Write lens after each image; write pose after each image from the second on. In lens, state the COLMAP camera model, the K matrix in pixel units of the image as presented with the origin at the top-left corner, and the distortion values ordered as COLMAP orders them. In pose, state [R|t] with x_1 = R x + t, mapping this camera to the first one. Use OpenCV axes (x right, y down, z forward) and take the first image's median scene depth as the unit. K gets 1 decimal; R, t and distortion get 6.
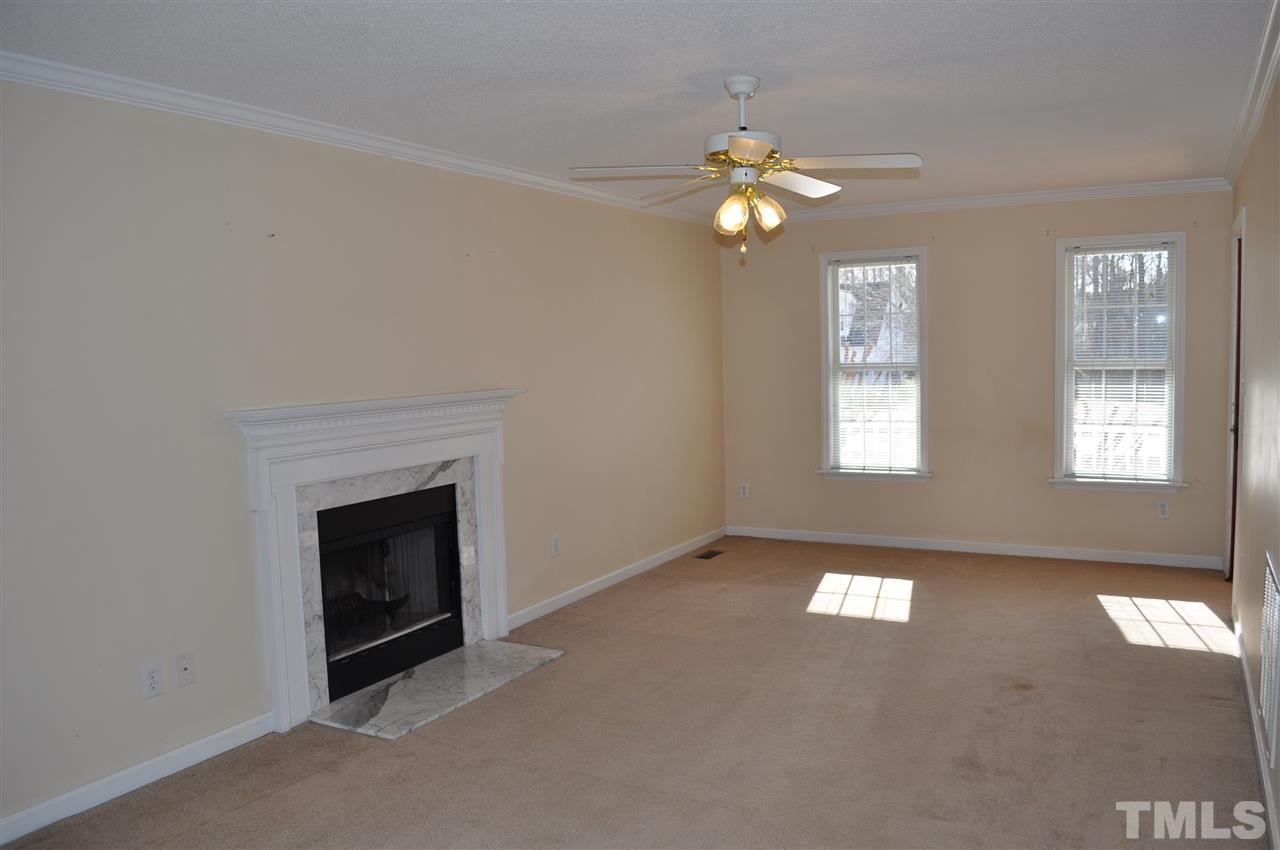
lens RADIAL K [[1000.1, 0, 639.8], [0, 1000.1, 423.7], [0, 0, 1]] dist [-0.087988, 0.011374]
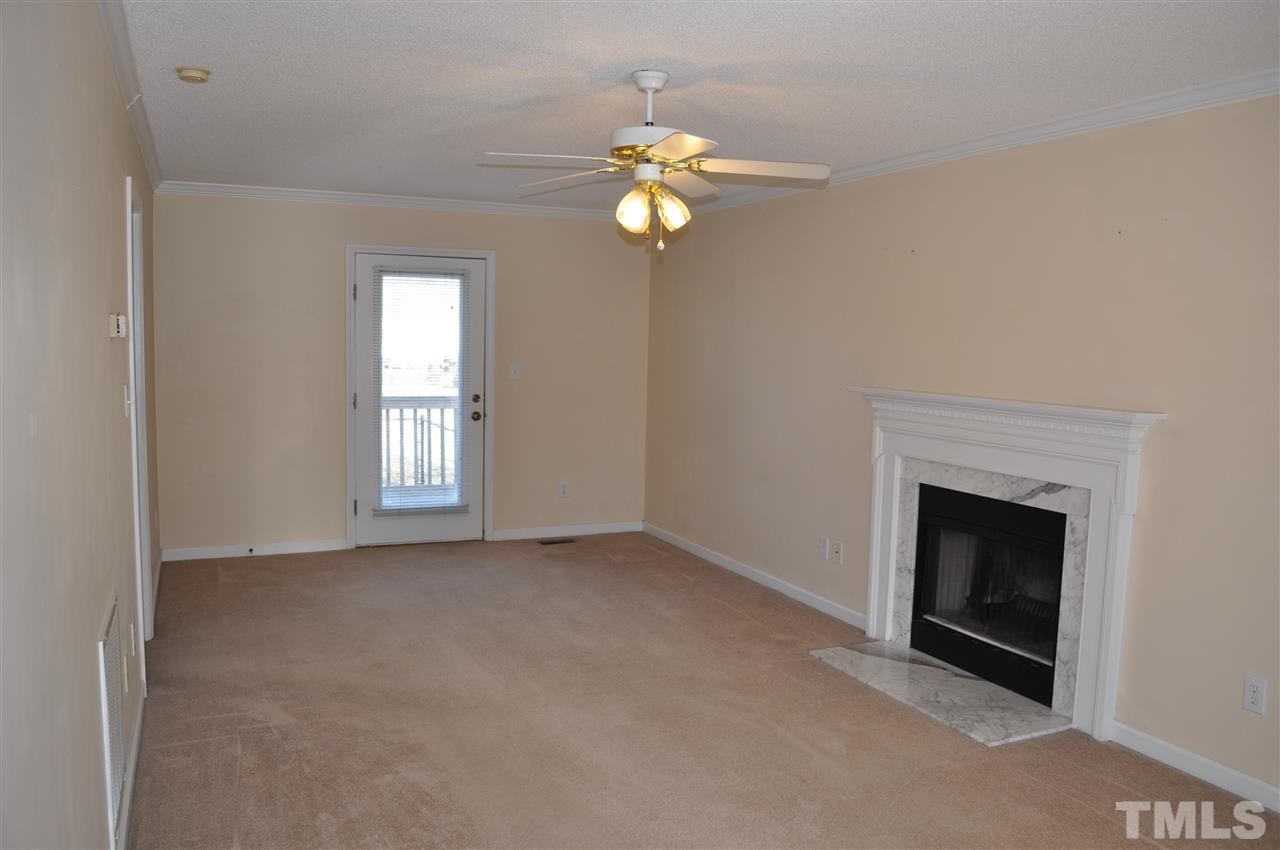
lens RADIAL K [[1000.1, 0, 638.9], [0, 1000.1, 425.4], [0, 0, 1]] dist [-0.087988, 0.011374]
pose [[-0.600715, 0.092005, -0.794151, 0.712866], [-0.057491, 0.985813, 0.157697, -0.128957], [0.797393, 0.140388, -0.586903, 1.266821]]
